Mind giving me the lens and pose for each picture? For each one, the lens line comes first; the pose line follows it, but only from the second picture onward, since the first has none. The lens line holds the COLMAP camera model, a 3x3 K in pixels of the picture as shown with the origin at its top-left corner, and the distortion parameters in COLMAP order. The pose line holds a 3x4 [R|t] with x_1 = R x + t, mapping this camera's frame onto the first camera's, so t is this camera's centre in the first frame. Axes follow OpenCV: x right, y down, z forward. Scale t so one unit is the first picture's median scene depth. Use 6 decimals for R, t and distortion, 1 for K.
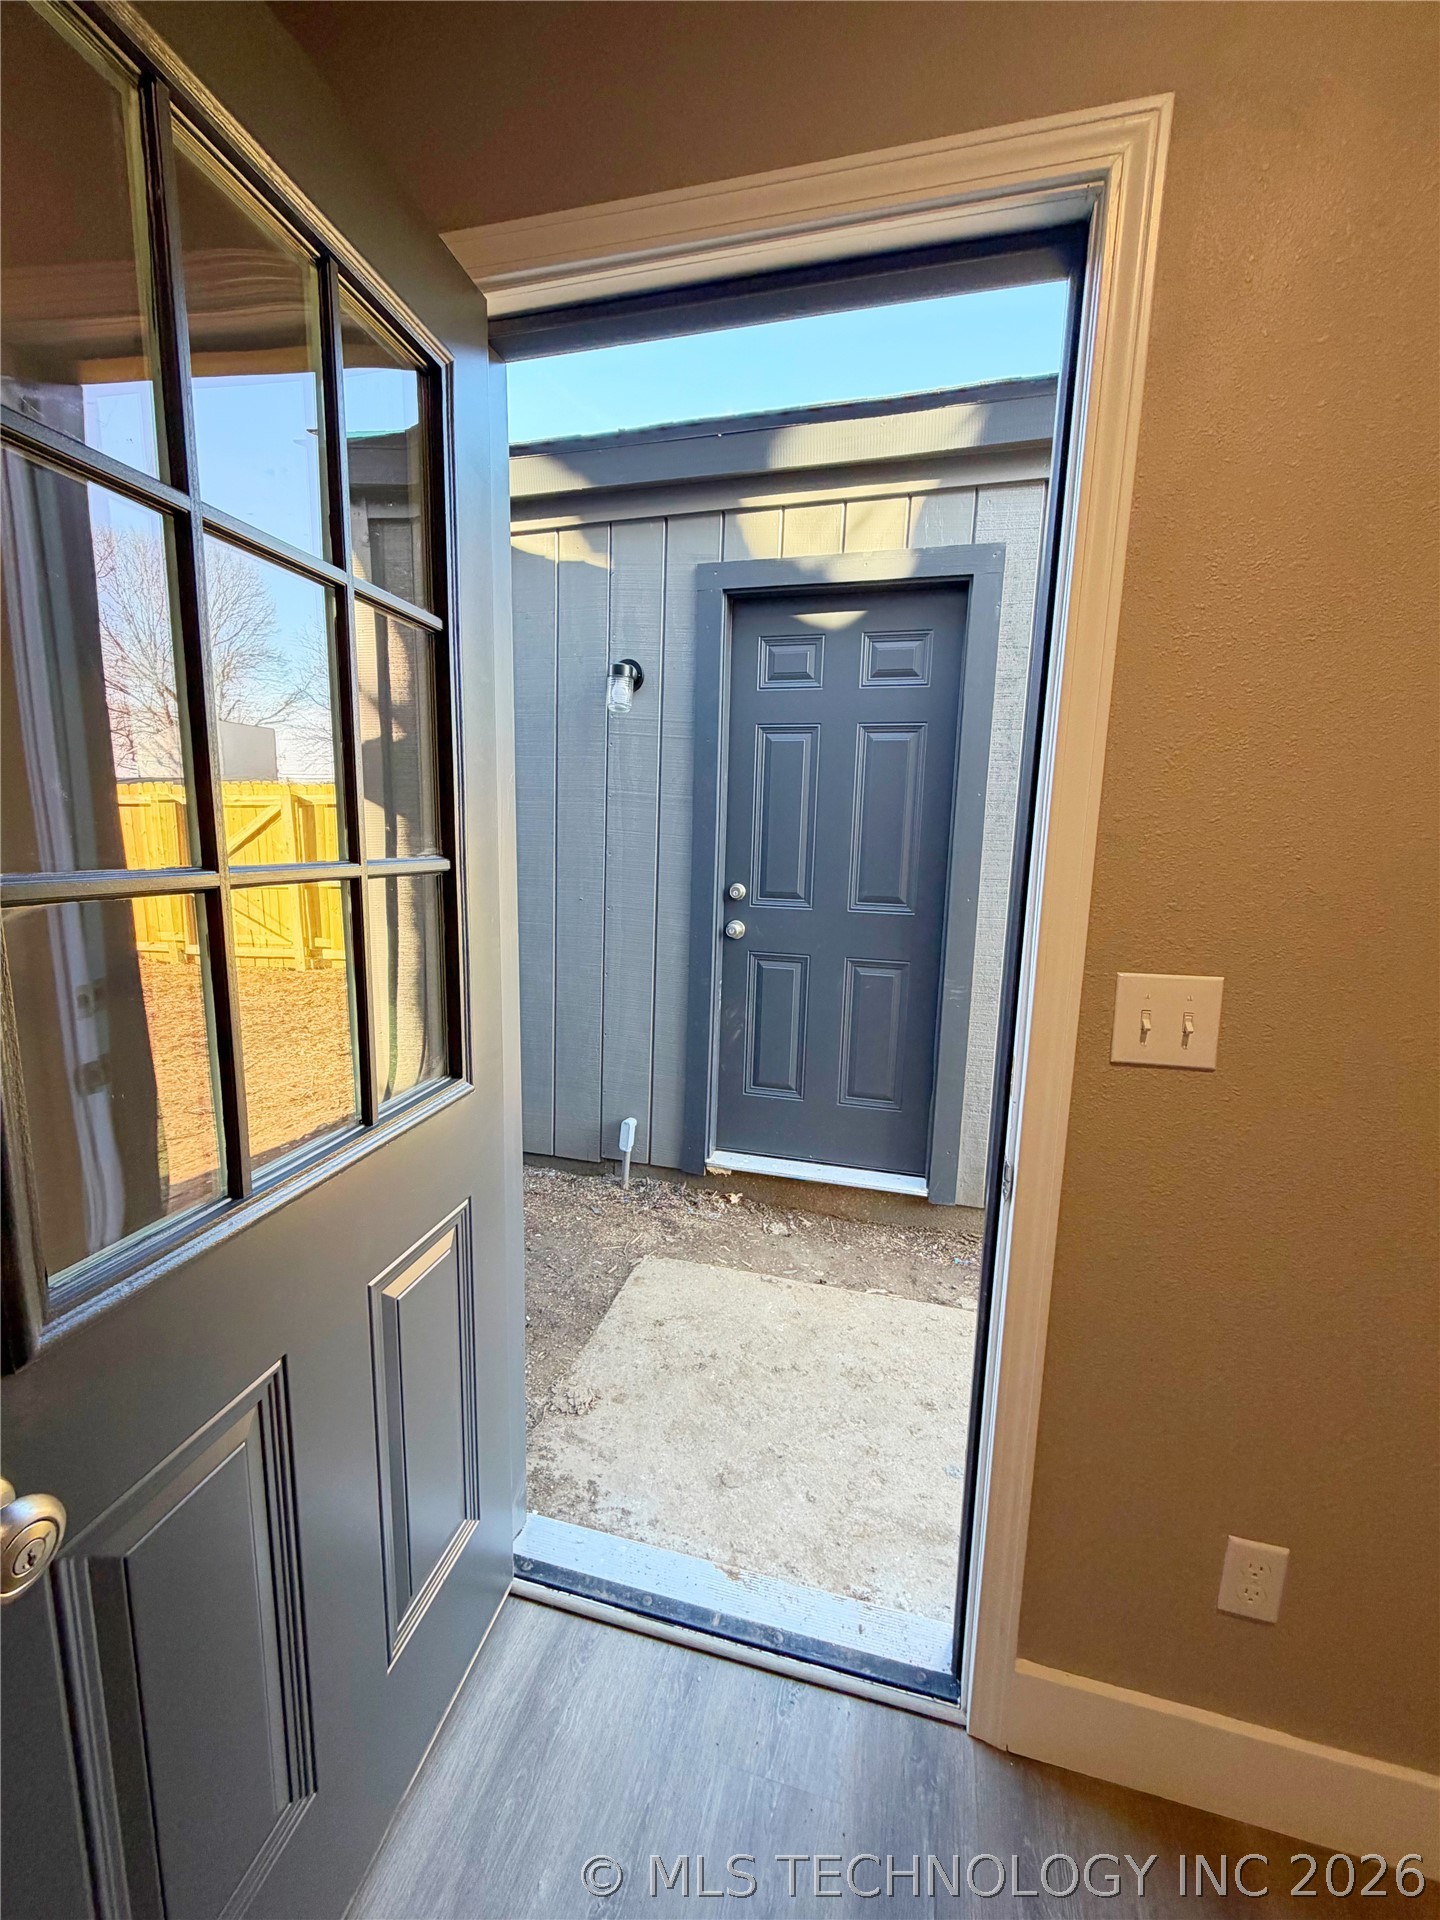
lens RADIAL K [[765.1, 0, 720.0], [0, 765.1, 960.0], [0, 0, 1]] dist [0.001082, 0.000035]
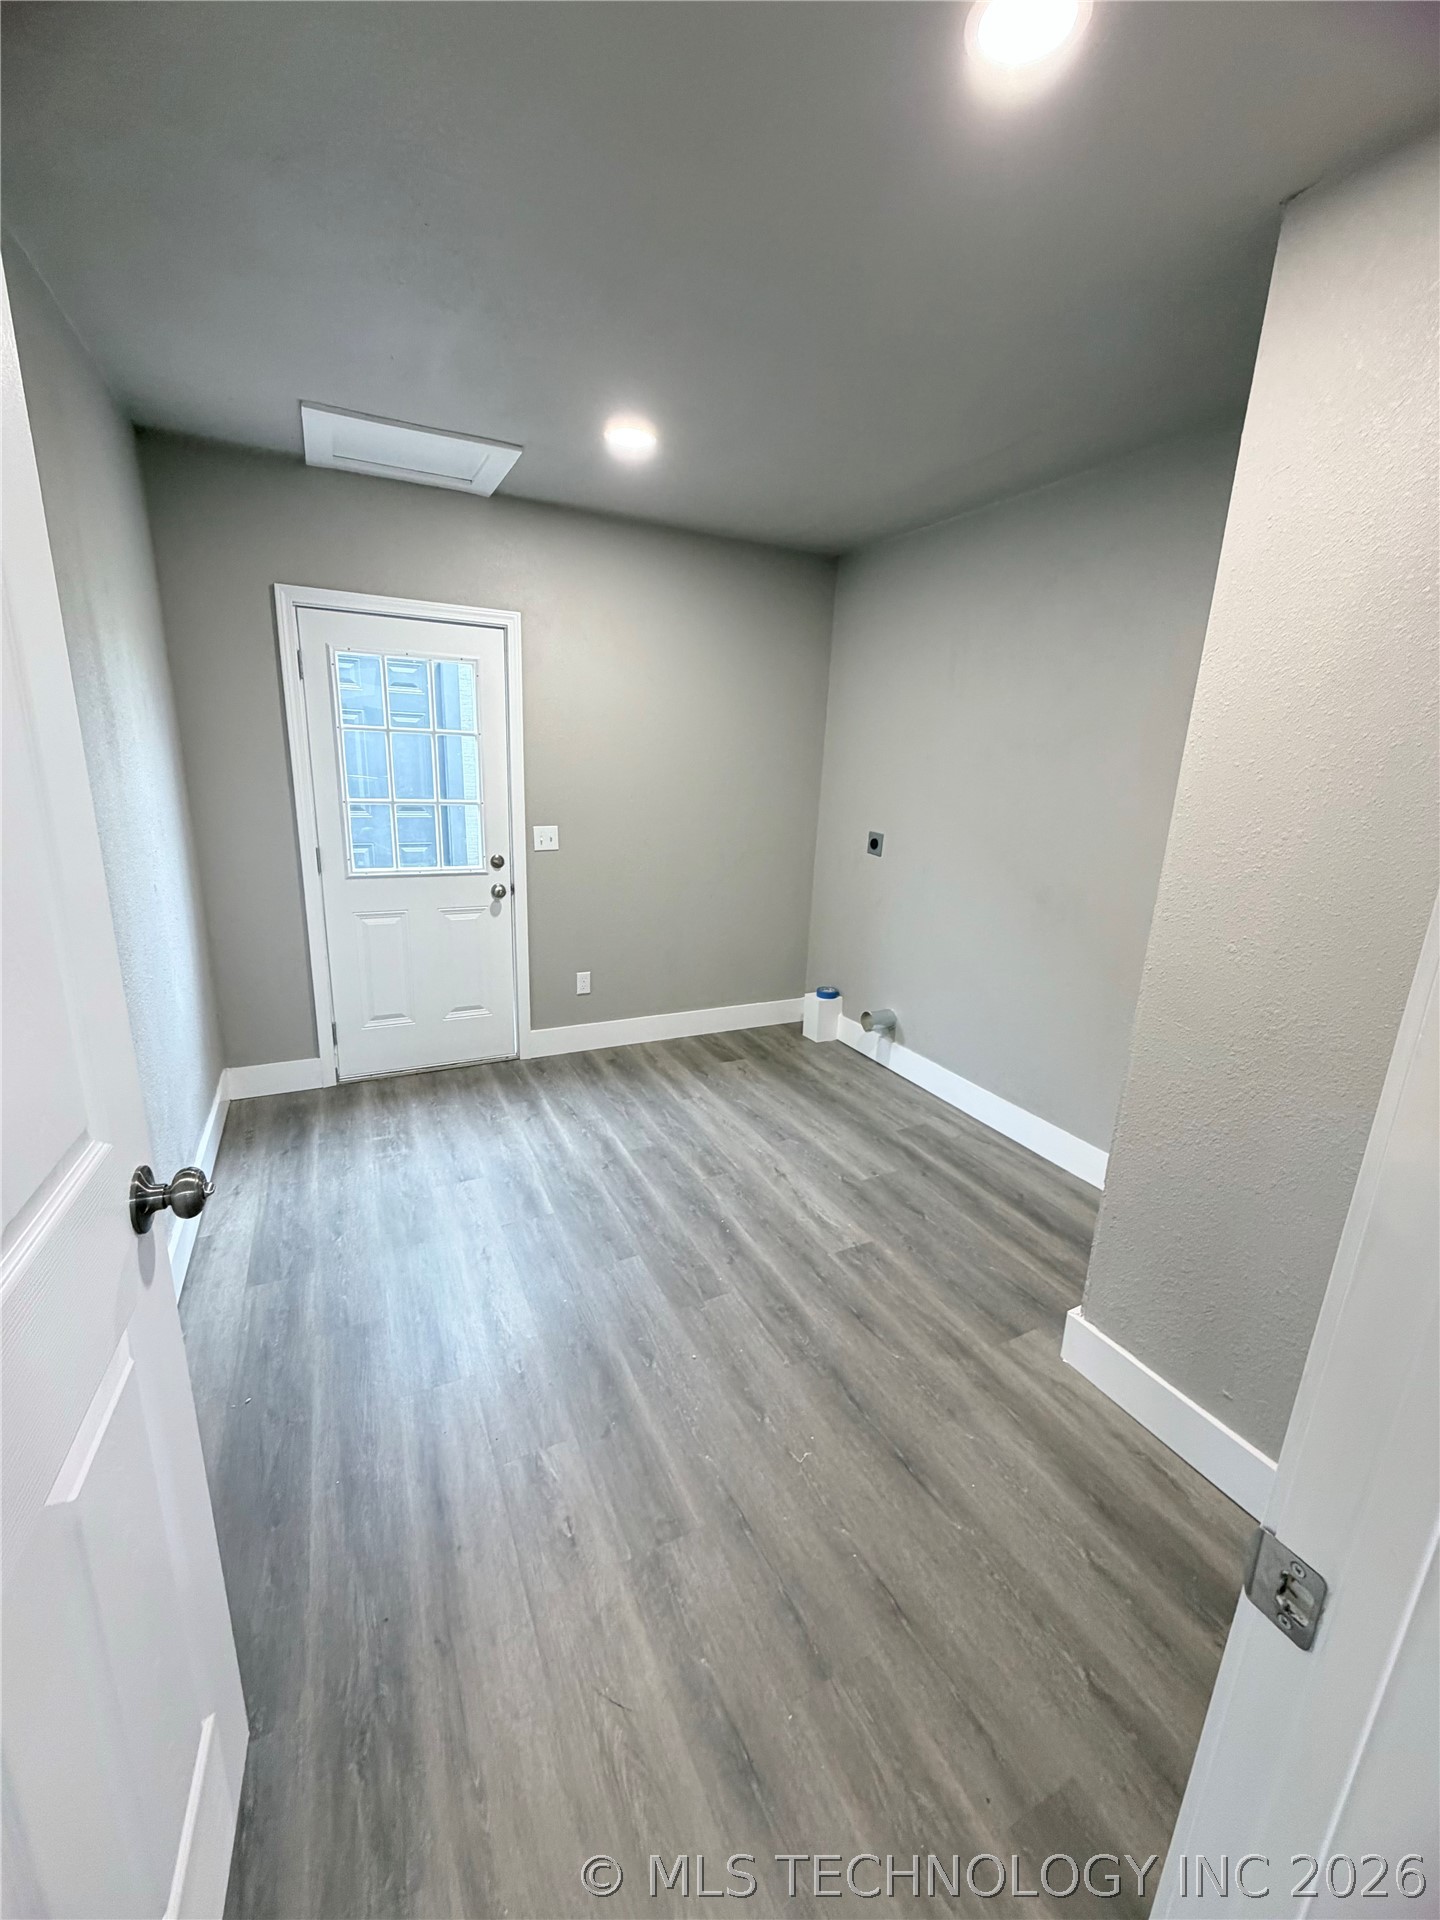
lens RADIAL K [[765.1, 0, 720.0], [0, 765.1, 960.0], [0, 0, 1]] dist [0.001082, 0.000035]
pose [[0.749342, -0.162072, 0.642043, -1.267225], [0.084734, 0.985083, 0.149771, 0.170643], [-0.656739, -0.057827, 0.751897, -2.383033]]
